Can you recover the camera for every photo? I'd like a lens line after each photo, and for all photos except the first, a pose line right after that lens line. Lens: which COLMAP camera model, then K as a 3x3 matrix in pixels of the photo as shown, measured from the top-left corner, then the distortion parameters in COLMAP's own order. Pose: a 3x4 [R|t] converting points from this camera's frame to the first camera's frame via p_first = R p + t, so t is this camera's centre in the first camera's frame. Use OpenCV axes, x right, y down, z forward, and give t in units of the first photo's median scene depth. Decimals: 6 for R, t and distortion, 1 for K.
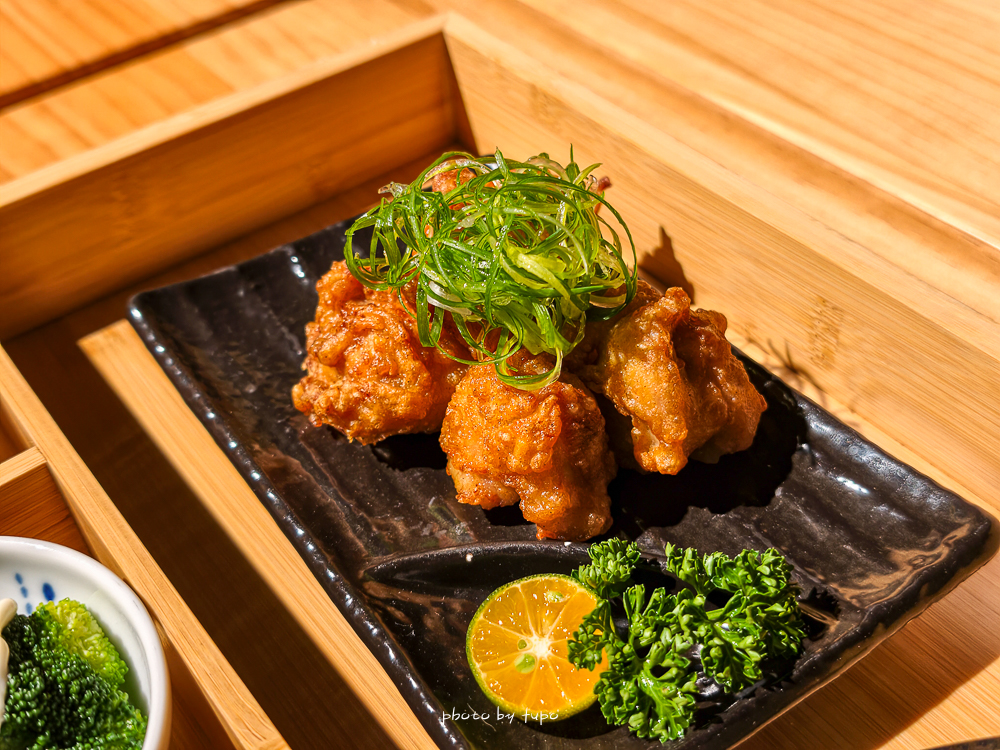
lens RADIAL K [[1243.7, 0, 504.3], [0, 1243.7, 375.9], [0, 0, 1]] dist [0.119045, 0.000000]
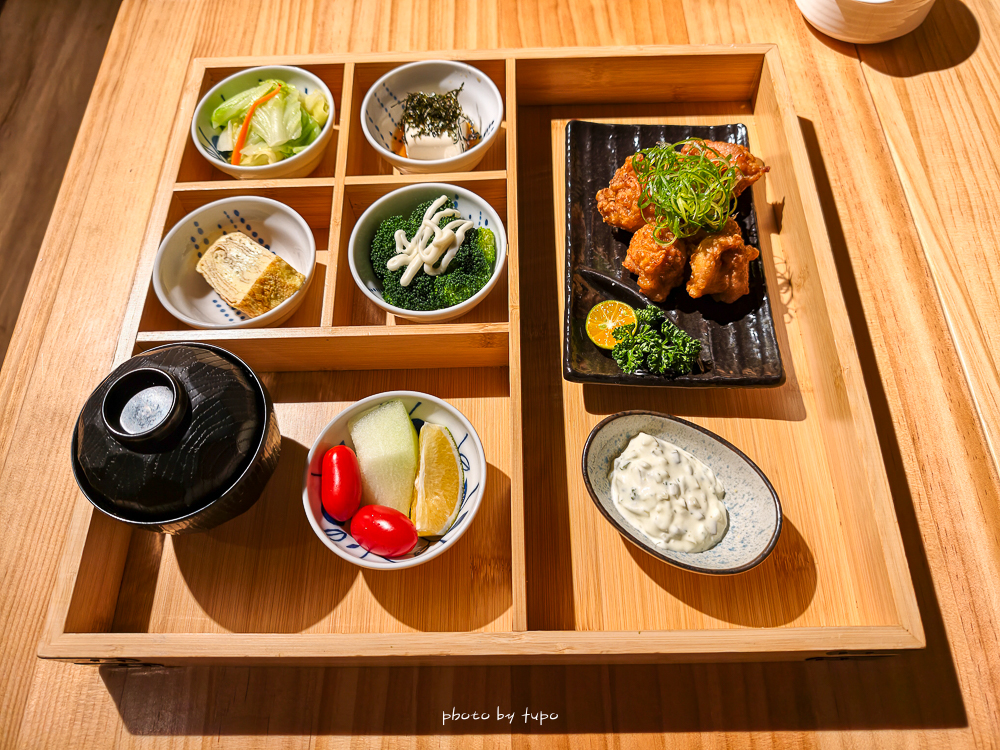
lens RADIAL K [[711.7, 0, 499.0], [0, 711.7, 371.6], [0, 0, 1]] dist [0.006029, 0.003922]
pose [[0.801079, 0.552772, -0.229600, 0.238509], [-0.417644, 0.790974, 0.447139, -0.300539], [0.428773, -0.262302, 0.864495, -0.524291]]
